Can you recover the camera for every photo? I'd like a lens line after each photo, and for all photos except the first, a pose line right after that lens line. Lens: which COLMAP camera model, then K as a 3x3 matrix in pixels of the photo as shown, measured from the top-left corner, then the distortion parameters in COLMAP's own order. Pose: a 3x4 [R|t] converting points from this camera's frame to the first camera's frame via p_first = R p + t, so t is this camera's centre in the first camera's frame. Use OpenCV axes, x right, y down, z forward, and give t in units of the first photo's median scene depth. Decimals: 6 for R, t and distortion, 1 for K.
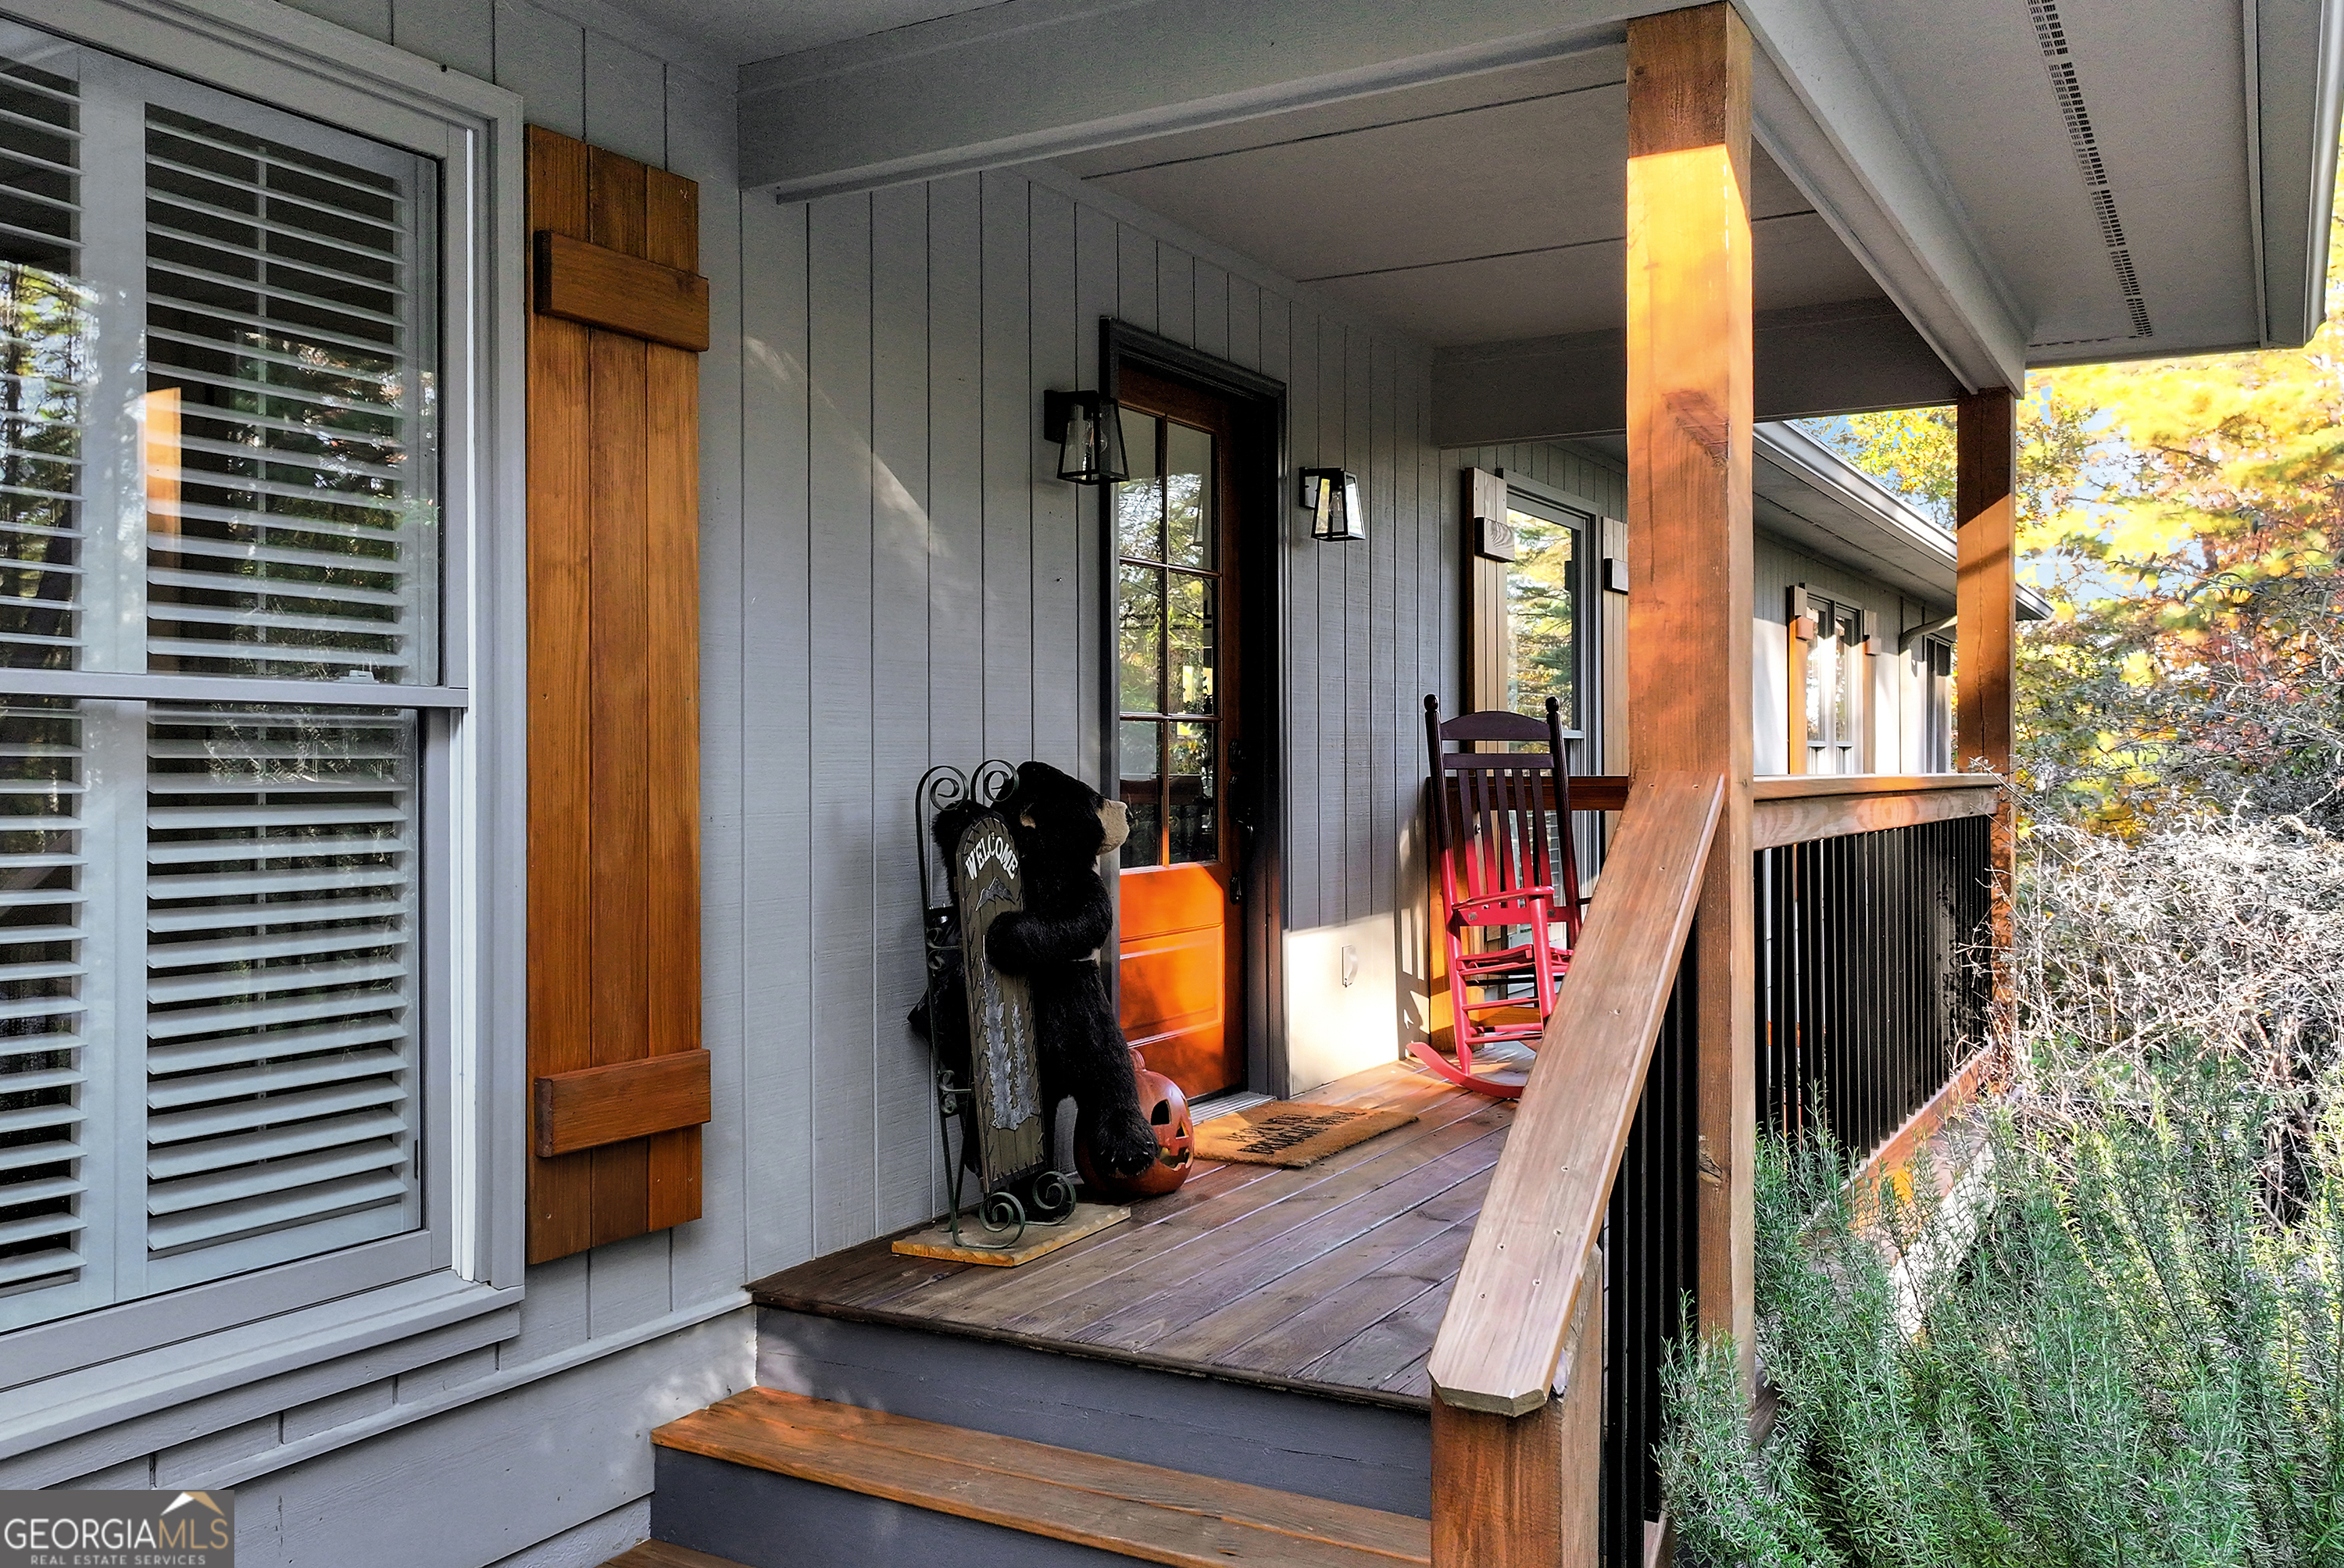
lens RADIAL K [[2018.1, 0, 1172.0], [0, 2018.1, 784.0], [0, 0, 1]] dist [-0.002258, -0.002318]
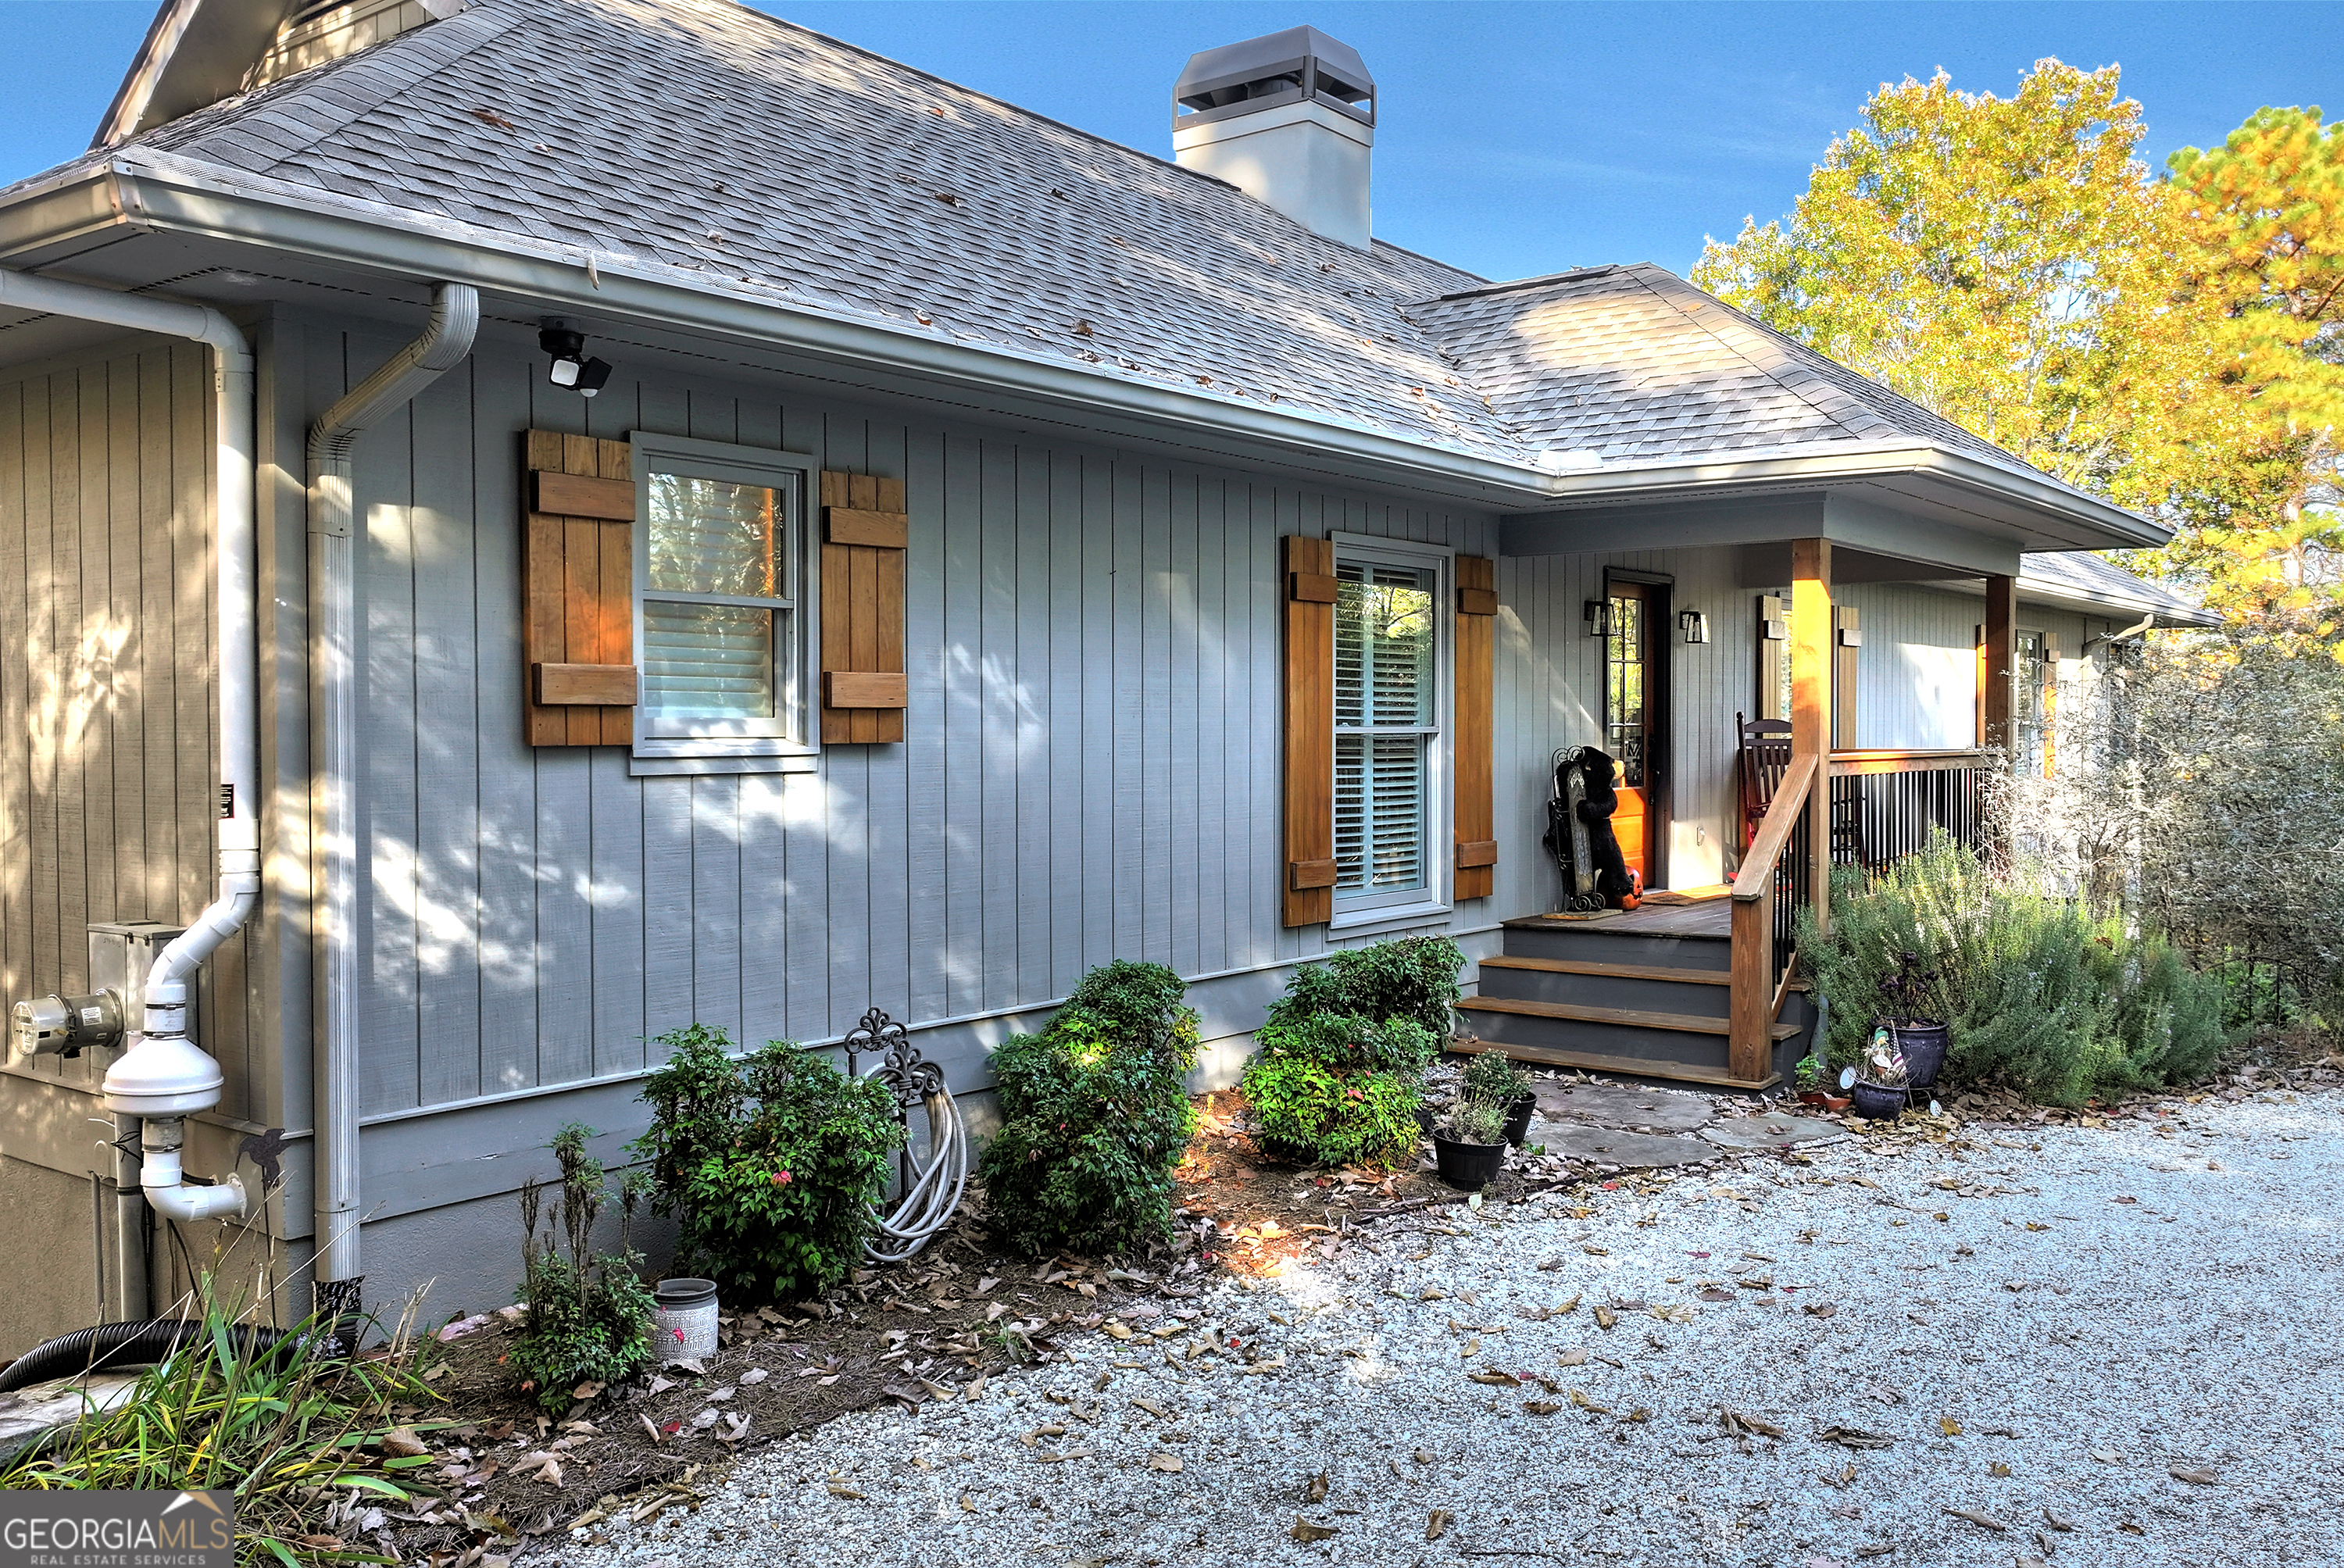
lens RADIAL K [[1997.6, 0, 1172.0], [0, 1997.6, 784.0], [0, 0, 1]] dist [-0.013778, -0.001503]
pose [[0.987679, 0.005003, -0.156414, -0.213427], [-0.001593, 0.999759, 0.021918, -0.019477], [0.156486, -0.021398, 0.987448, -1.867073]]
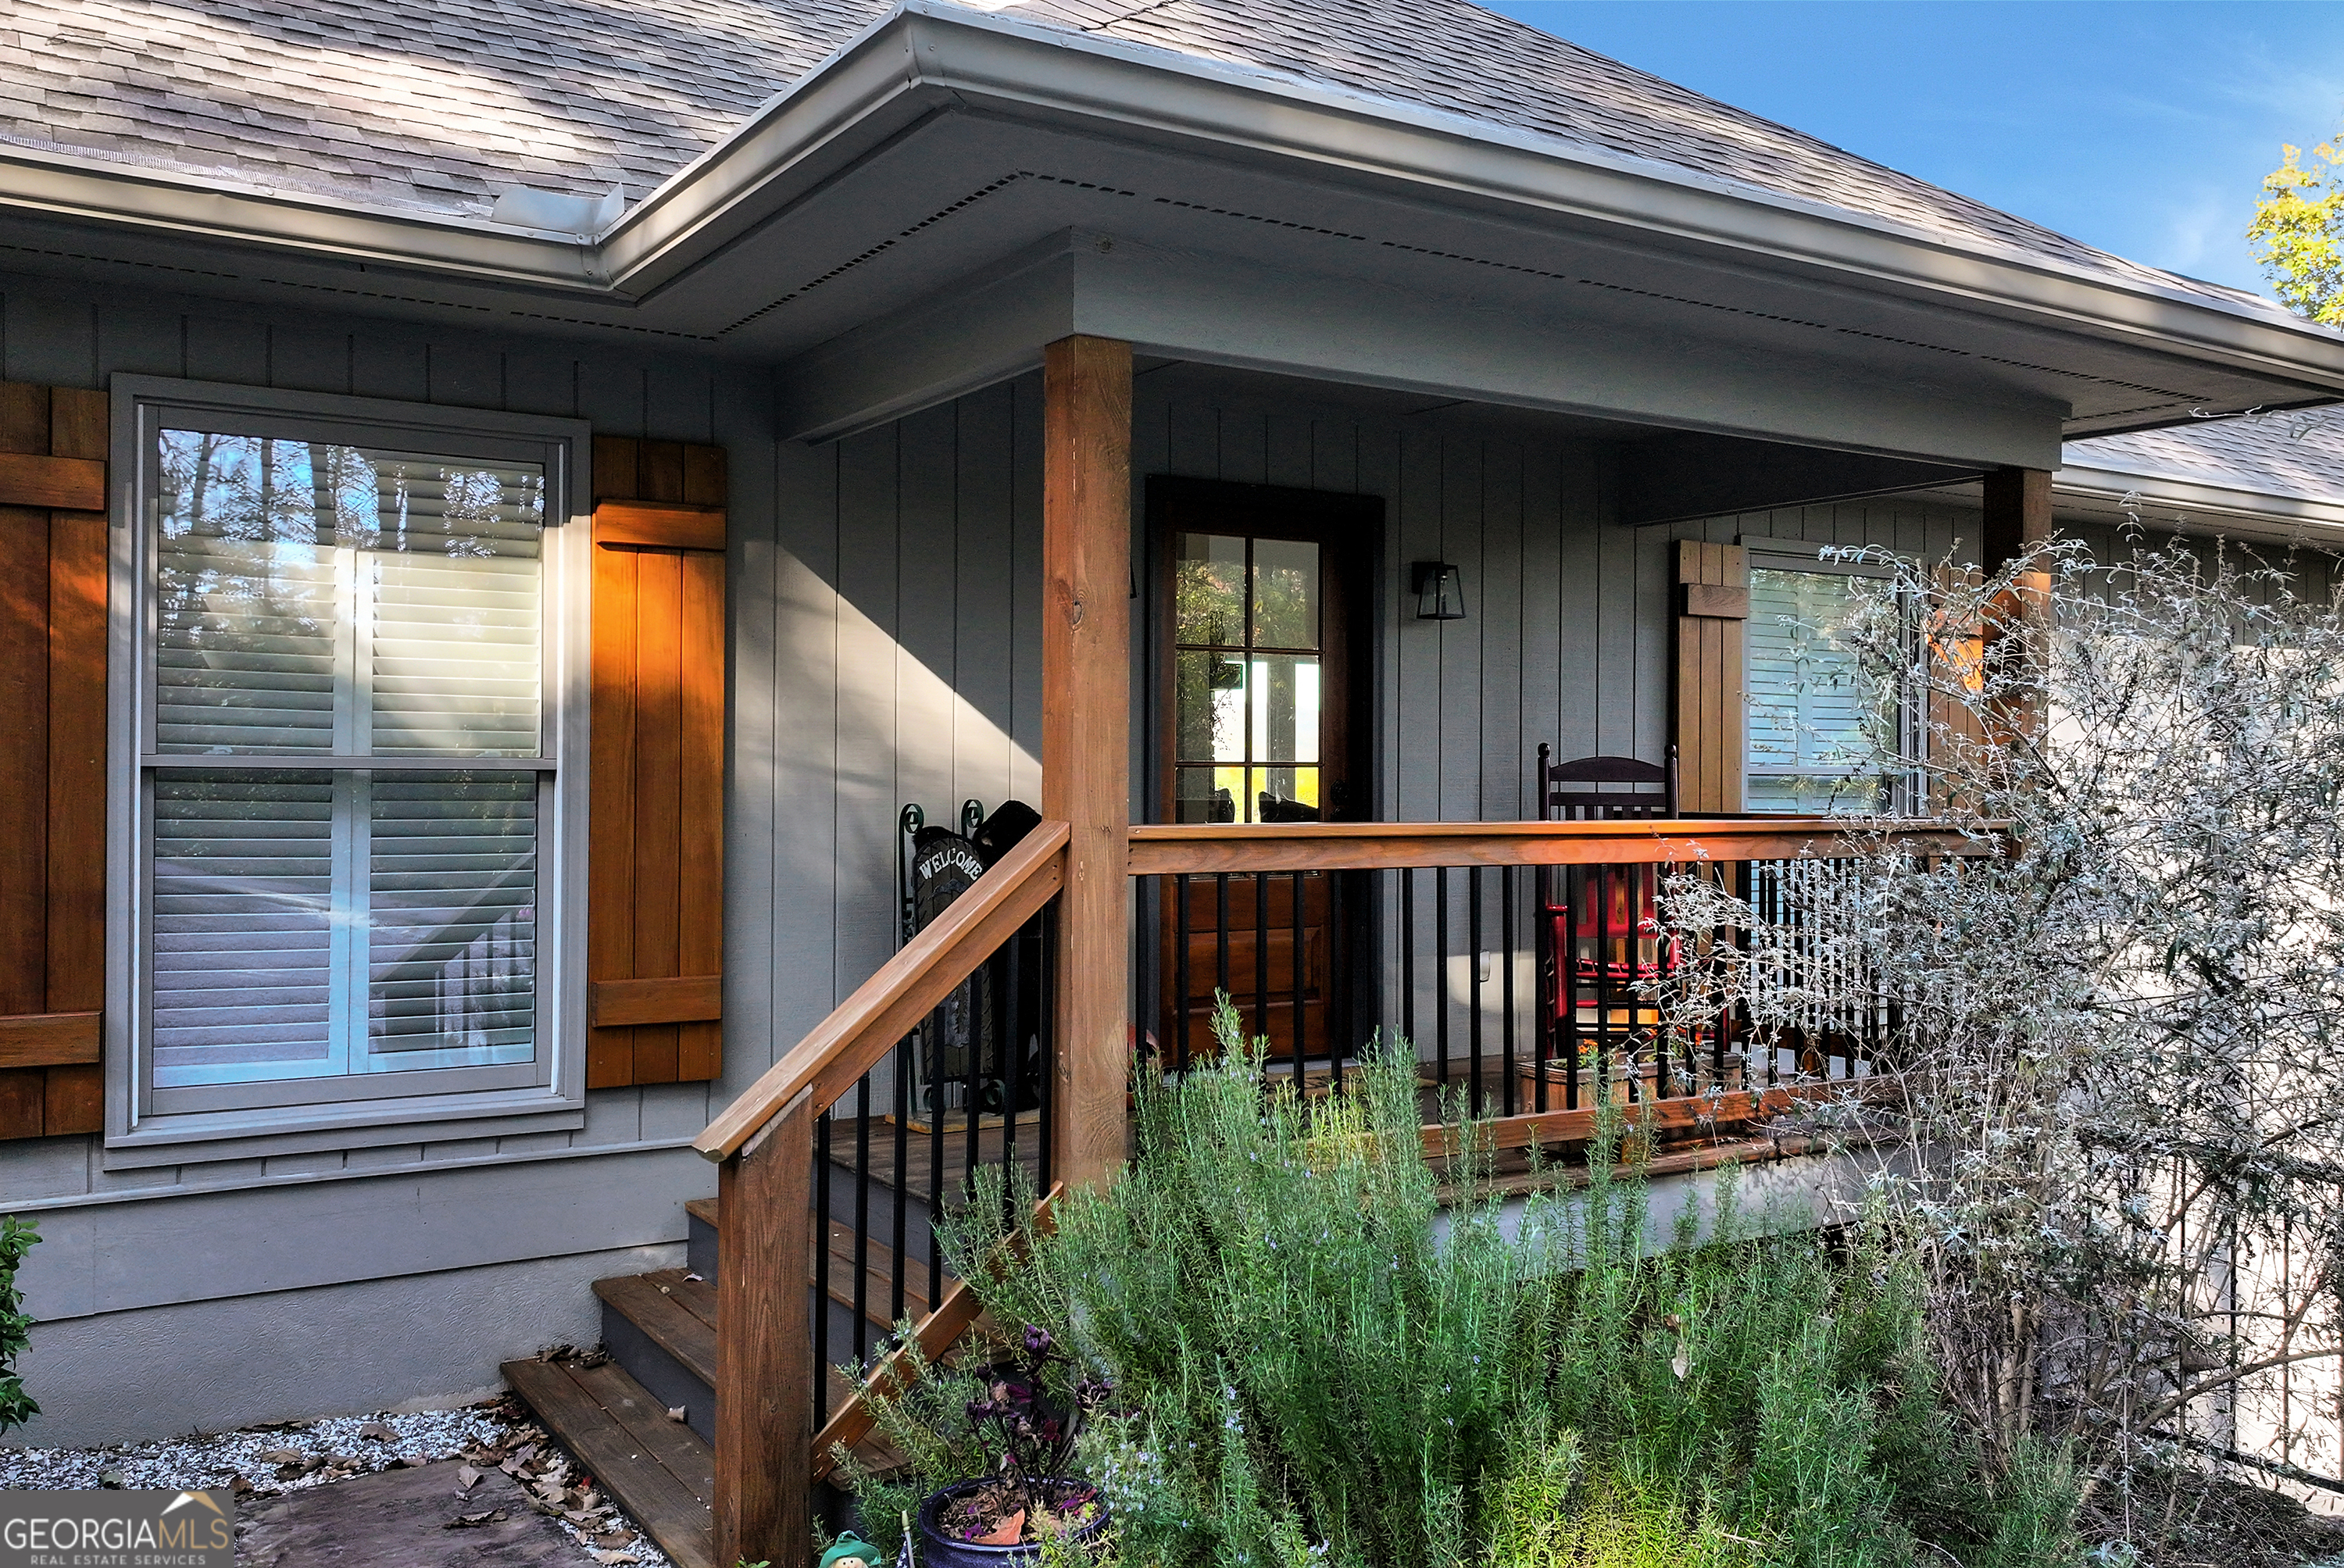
lens RADIAL K [[2018.1, 0, 1172.0], [0, 2018.1, 784.0], [0, 0, 1]] dist [-0.002258, -0.002318]
pose [[0.877868, 0.014041, -0.478698, 0.776026], [-0.014682, 0.999889, 0.002404, -0.029995], [0.478678, 0.004917, 0.877976, -0.238472]]
